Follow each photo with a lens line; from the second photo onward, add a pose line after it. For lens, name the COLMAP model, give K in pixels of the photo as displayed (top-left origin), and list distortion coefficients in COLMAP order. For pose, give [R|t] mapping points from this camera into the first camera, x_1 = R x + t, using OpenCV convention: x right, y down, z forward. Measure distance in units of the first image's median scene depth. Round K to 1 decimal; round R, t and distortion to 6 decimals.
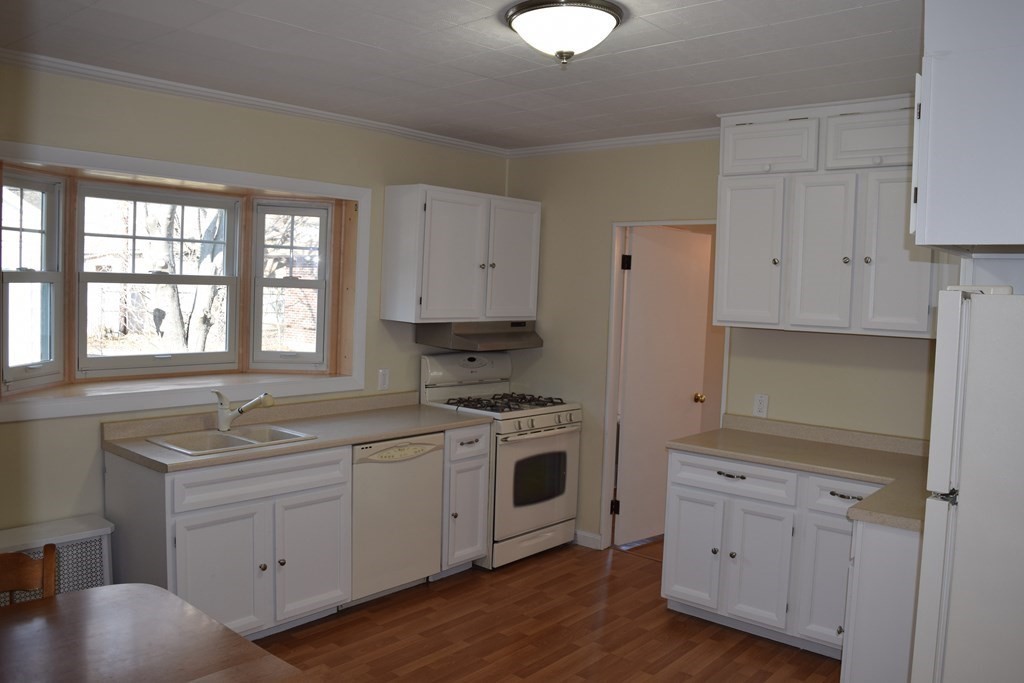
lens RADIAL K [[804.4, 0, 511.1], [0, 804.4, 334.1], [0, 0, 1]] dist [-0.094127, 0.017700]
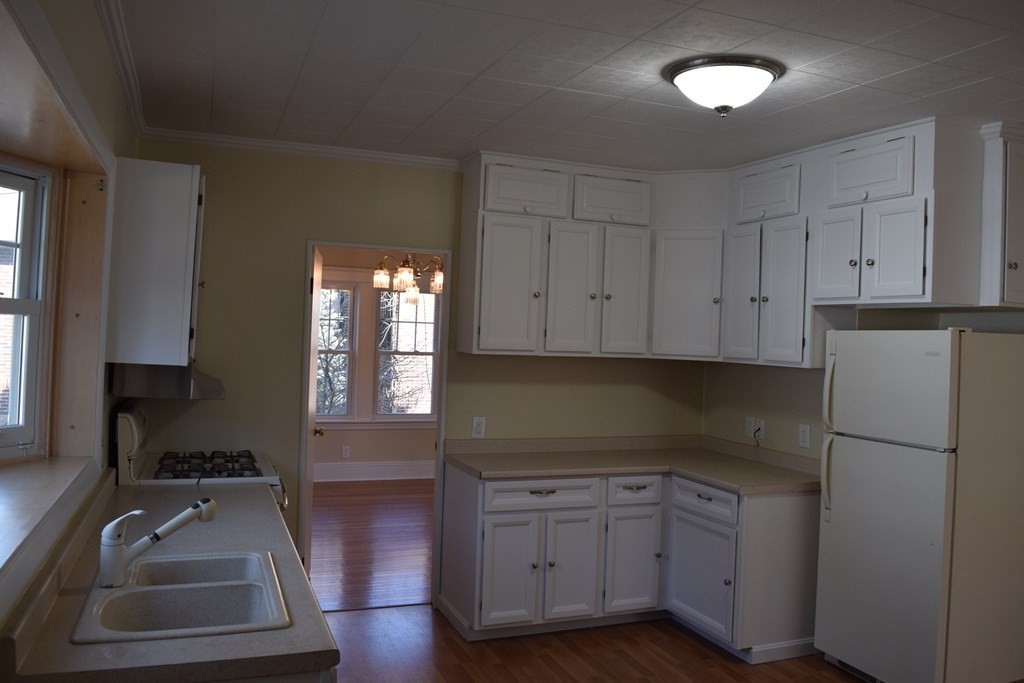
lens RADIAL K [[804.4, 0, 507.2], [0, 804.4, 343.2], [0, 0, 1]] dist [-0.094127, 0.017700]
pose [[0.477050, -0.022437, 0.878590, -0.697494], [0.030630, 0.999491, 0.008894, -0.036147], [-0.878342, 0.022668, 0.477495, 0.515602]]
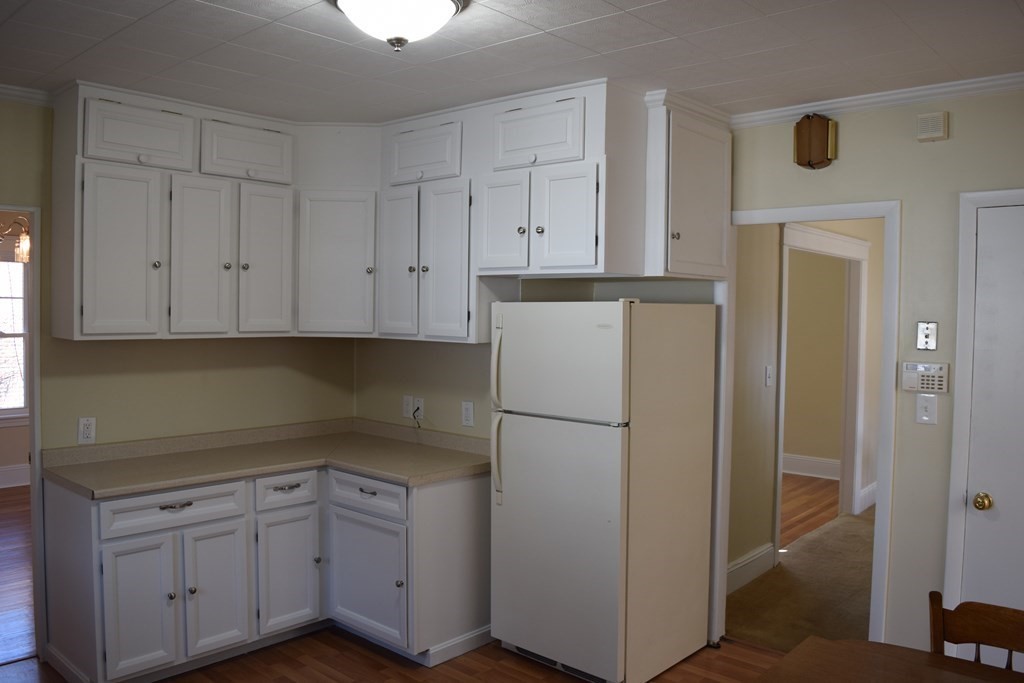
lens RADIAL K [[804.4, 0, 508.8], [0, 804.4, 344.6], [0, 0, 1]] dist [-0.094127, 0.017700]
pose [[0.034011, -0.070912, 0.996903, -0.573522], [0.044127, 0.996613, 0.069386, -0.046694], [-0.998447, 0.041630, 0.037025, 0.587129]]
